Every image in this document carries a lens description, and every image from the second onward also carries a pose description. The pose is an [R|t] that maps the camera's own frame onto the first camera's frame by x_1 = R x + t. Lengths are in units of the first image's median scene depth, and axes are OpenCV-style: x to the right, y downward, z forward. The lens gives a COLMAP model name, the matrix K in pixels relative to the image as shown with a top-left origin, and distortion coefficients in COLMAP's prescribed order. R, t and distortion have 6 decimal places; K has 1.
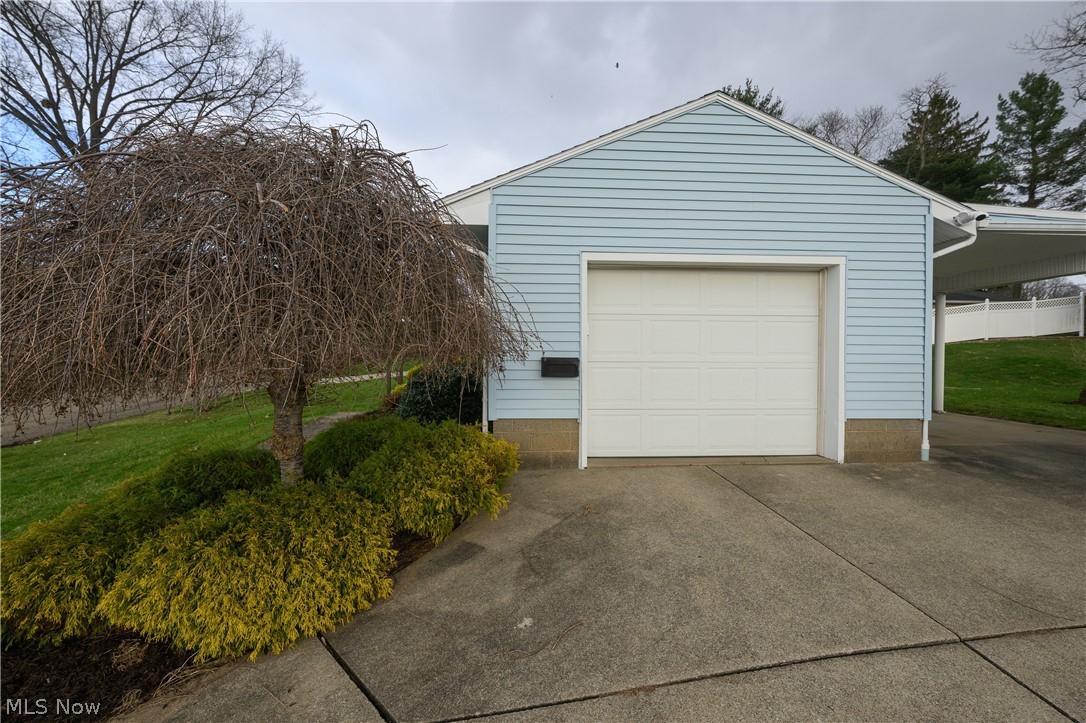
lens RADIAL K [[427.6, 0, 541.0], [0, 427.6, 357.8], [0, 0, 1]] dist [-0.001273, -0.000239]
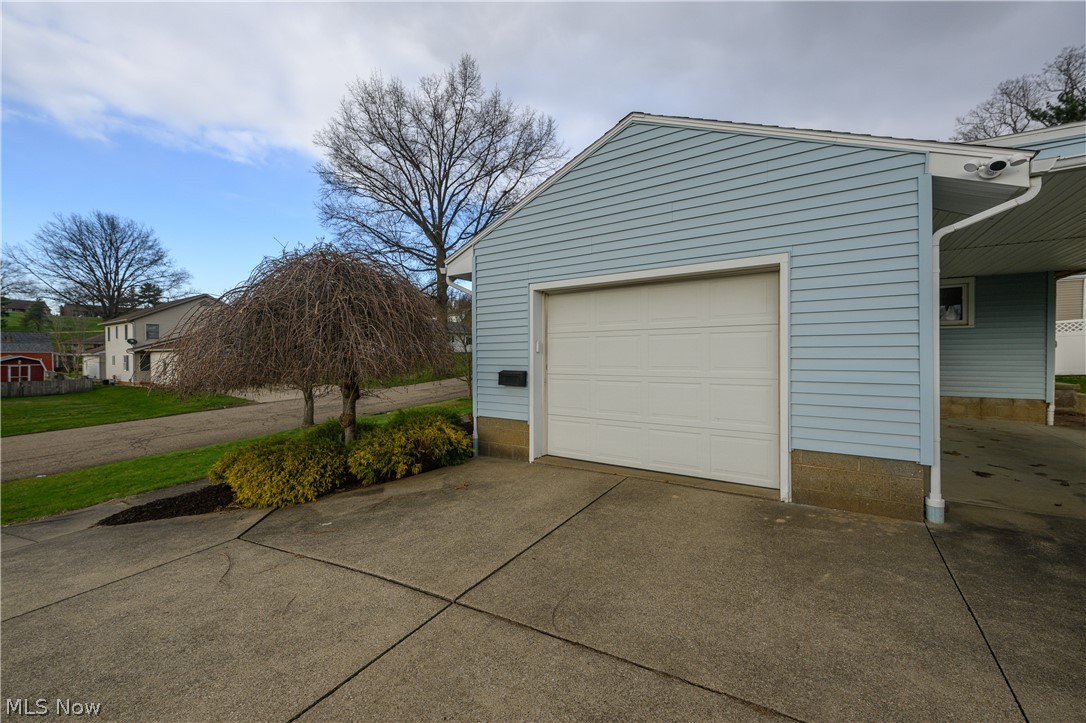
lens RADIAL K [[427.6, 0, 542.6], [0, 427.6, 357.5], [0, 0, 1]] dist [-0.001273, -0.000239]
pose [[0.799821, -0.006331, -0.600206, 0.655738], [0.002972, 0.999974, -0.006587, -0.023391], [0.600232, 0.003484, 0.799819, 0.039942]]
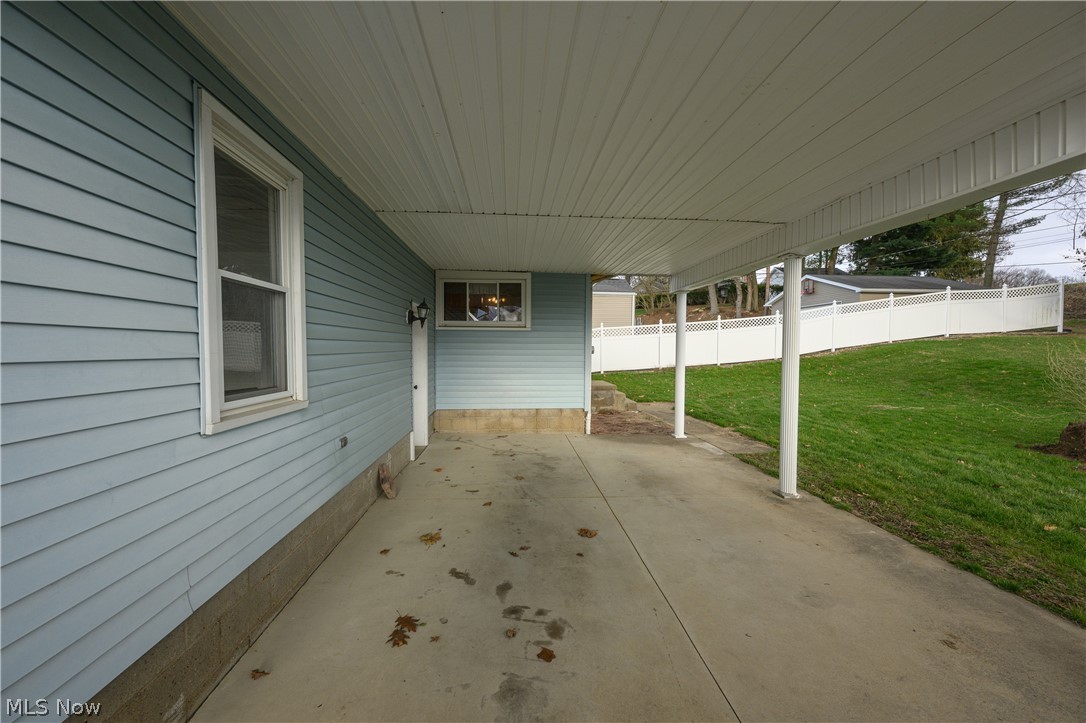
lens RADIAL K [[427.6, 0, 538.9], [0, 427.6, 362.3], [0, 0, 1]] dist [-0.001273, -0.000239]
pose [[0.999760, -0.005442, 0.021240, 0.944809], [0.004946, 0.999716, 0.023317, -0.063240], [-0.021361, -0.023206, 0.999502, 0.764708]]
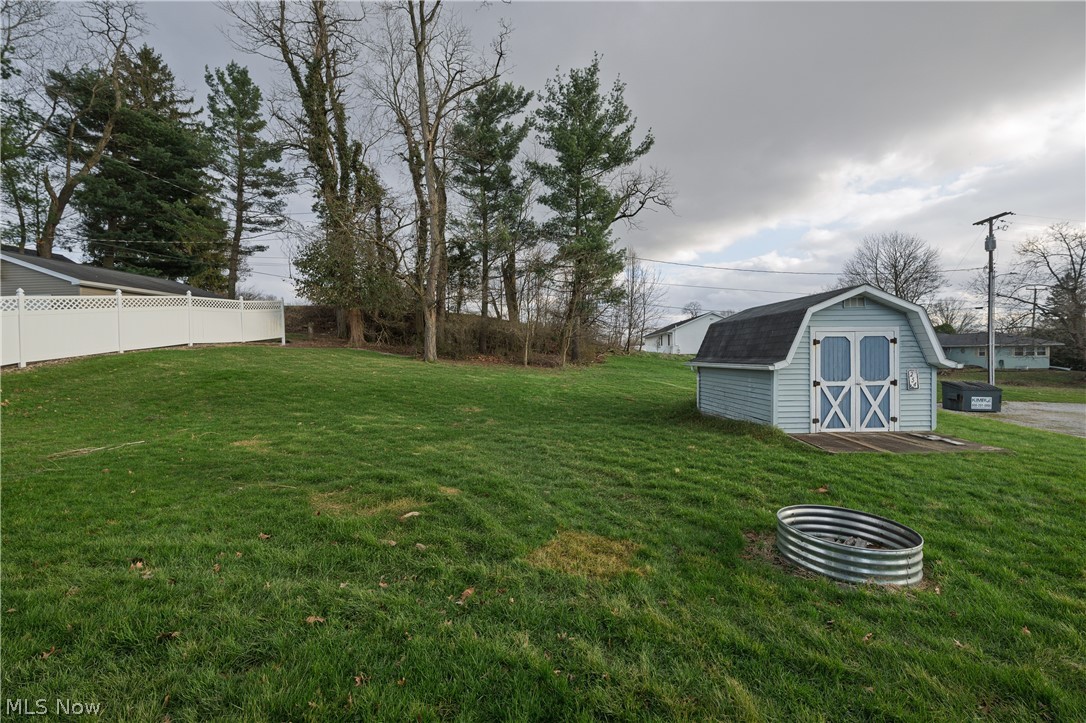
lens RADIAL K [[427.6, 0, 544.2], [0, 427.6, 359.0], [0, 0, 1]] dist [-0.001273, -0.000239]
pose [[0.125585, -0.023347, 0.991808, 1.461761], [0.028237, 0.999402, 0.019951, -0.066443], [-0.991681, 0.025500, 0.126170, 1.125958]]
